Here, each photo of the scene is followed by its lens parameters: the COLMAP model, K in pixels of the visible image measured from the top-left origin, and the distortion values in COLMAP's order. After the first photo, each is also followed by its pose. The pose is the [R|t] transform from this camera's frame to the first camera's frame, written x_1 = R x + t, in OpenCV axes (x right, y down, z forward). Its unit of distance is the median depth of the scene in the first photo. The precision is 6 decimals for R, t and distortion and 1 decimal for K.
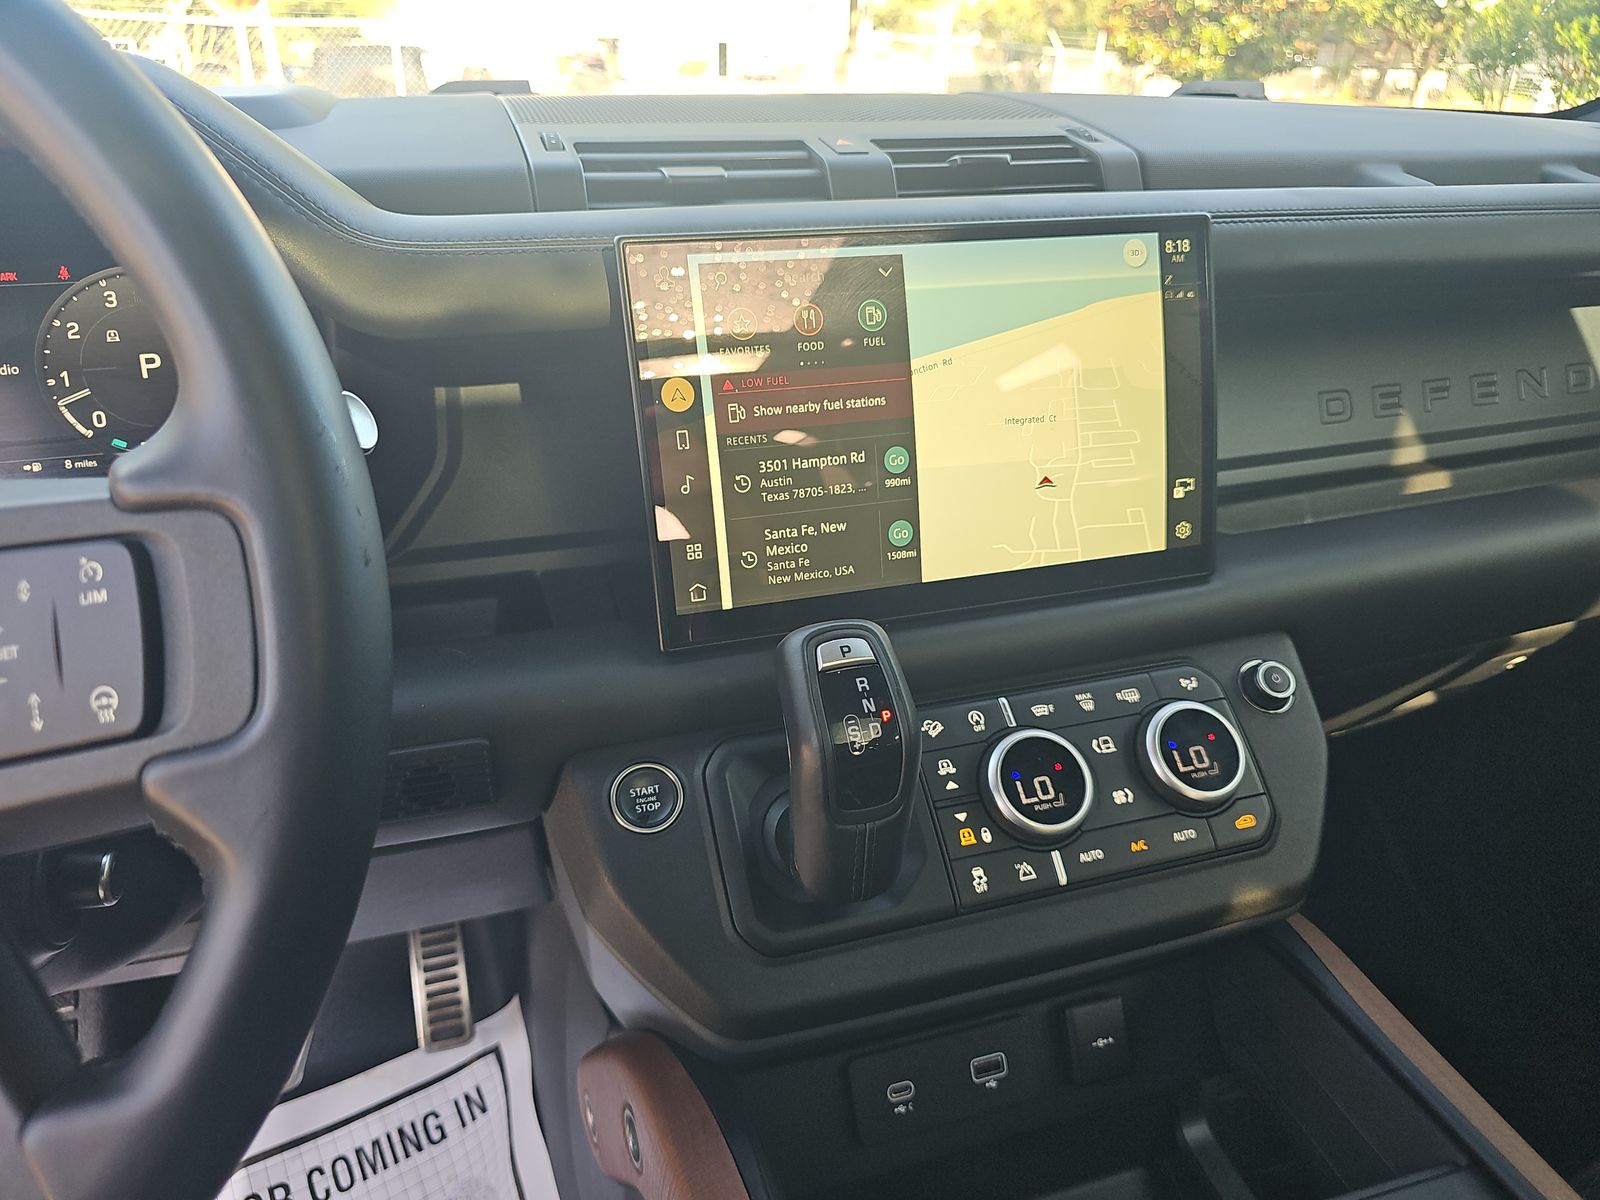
lens RADIAL K [[1060.1, 0, 809.2], [0, 1060.1, 639.5], [0, 0, 1]] dist [0.002225, 0.003817]
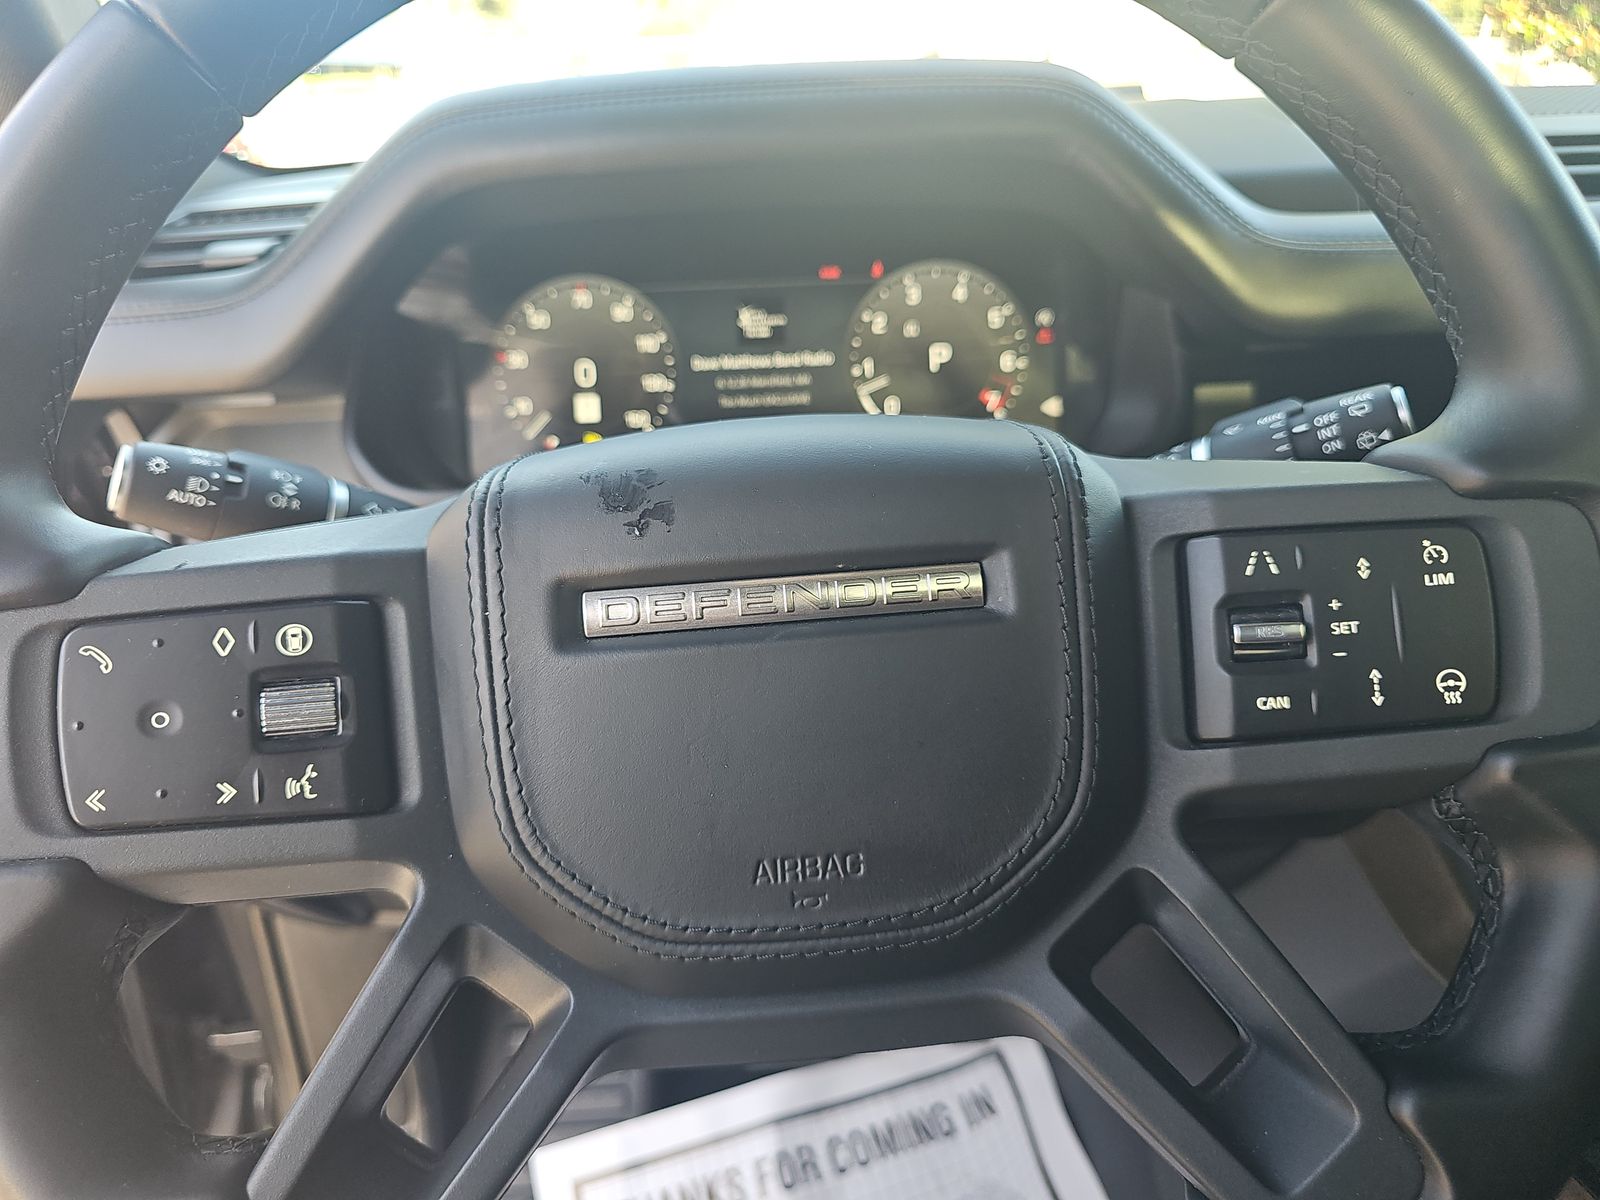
lens RADIAL K [[1082.7, 0, 800.0], [0, 1082.7, 600.0], [0, 0, 1]] dist [-0.010292, 0.000186]
pose [[0.963868, 0.076150, -0.255264, -0.465661], [-0.087186, 0.995672, -0.032180, 0.030795], [0.251708, 0.053273, 0.966336, -0.068152]]
